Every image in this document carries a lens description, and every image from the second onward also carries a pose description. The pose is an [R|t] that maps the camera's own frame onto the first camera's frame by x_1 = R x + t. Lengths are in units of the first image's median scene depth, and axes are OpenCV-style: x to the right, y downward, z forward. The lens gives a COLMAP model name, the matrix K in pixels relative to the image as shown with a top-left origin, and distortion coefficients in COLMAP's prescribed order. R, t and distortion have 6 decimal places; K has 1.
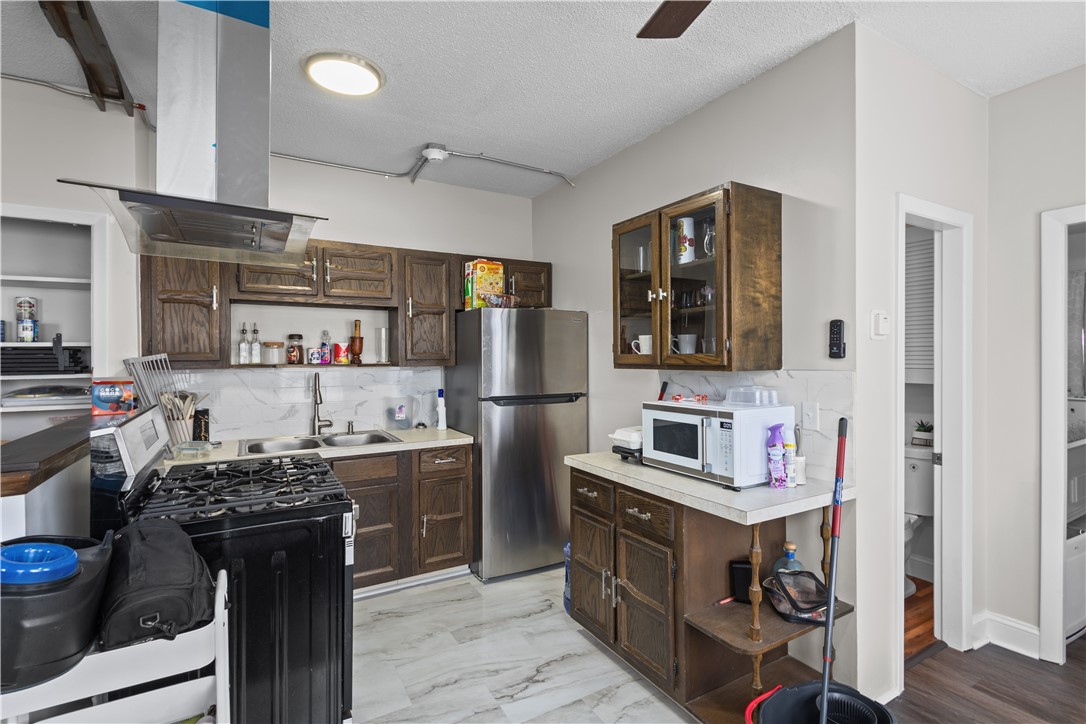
lens RADIAL K [[506.4, 0, 544.8], [0, 506.4, 357.9], [0, 0, 1]] dist [0.004051, 0.000156]
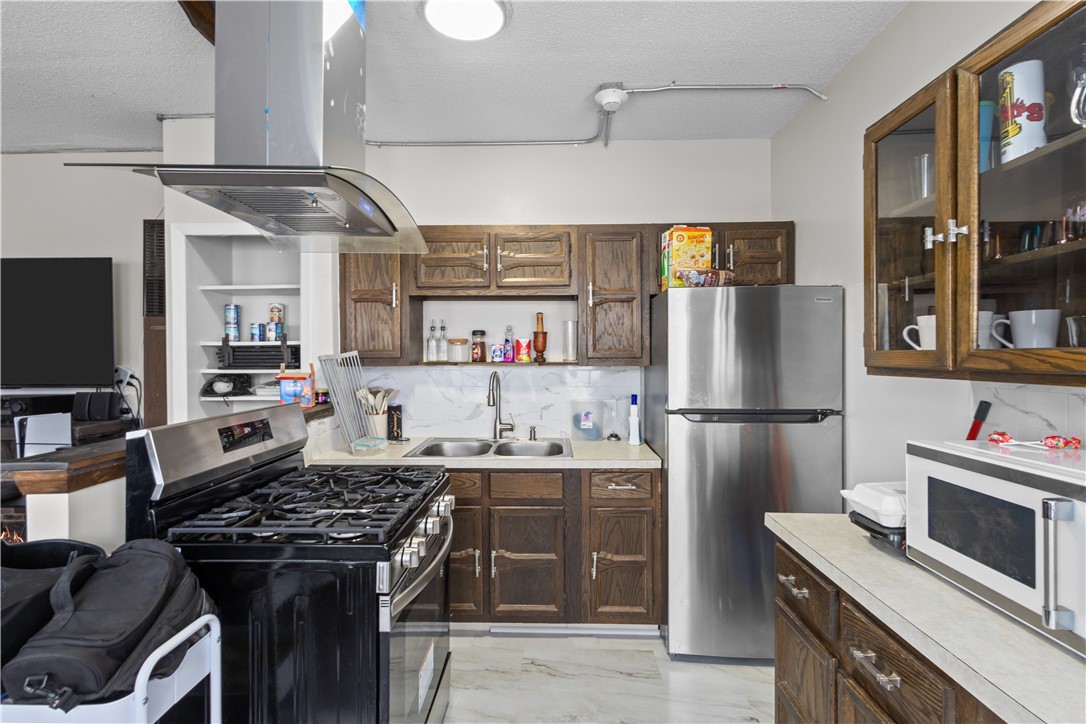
lens RADIAL K [[510.7, 0, 542.6], [0, 510.7, 357.1], [0, 0, 1]] dist [0.004670, 0.000773]
pose [[0.849206, 0.003977, -0.528046, 0.115198], [-0.002495, 0.999991, 0.003520, -0.000504], [0.528056, -0.001672, 0.849208, 0.263818]]
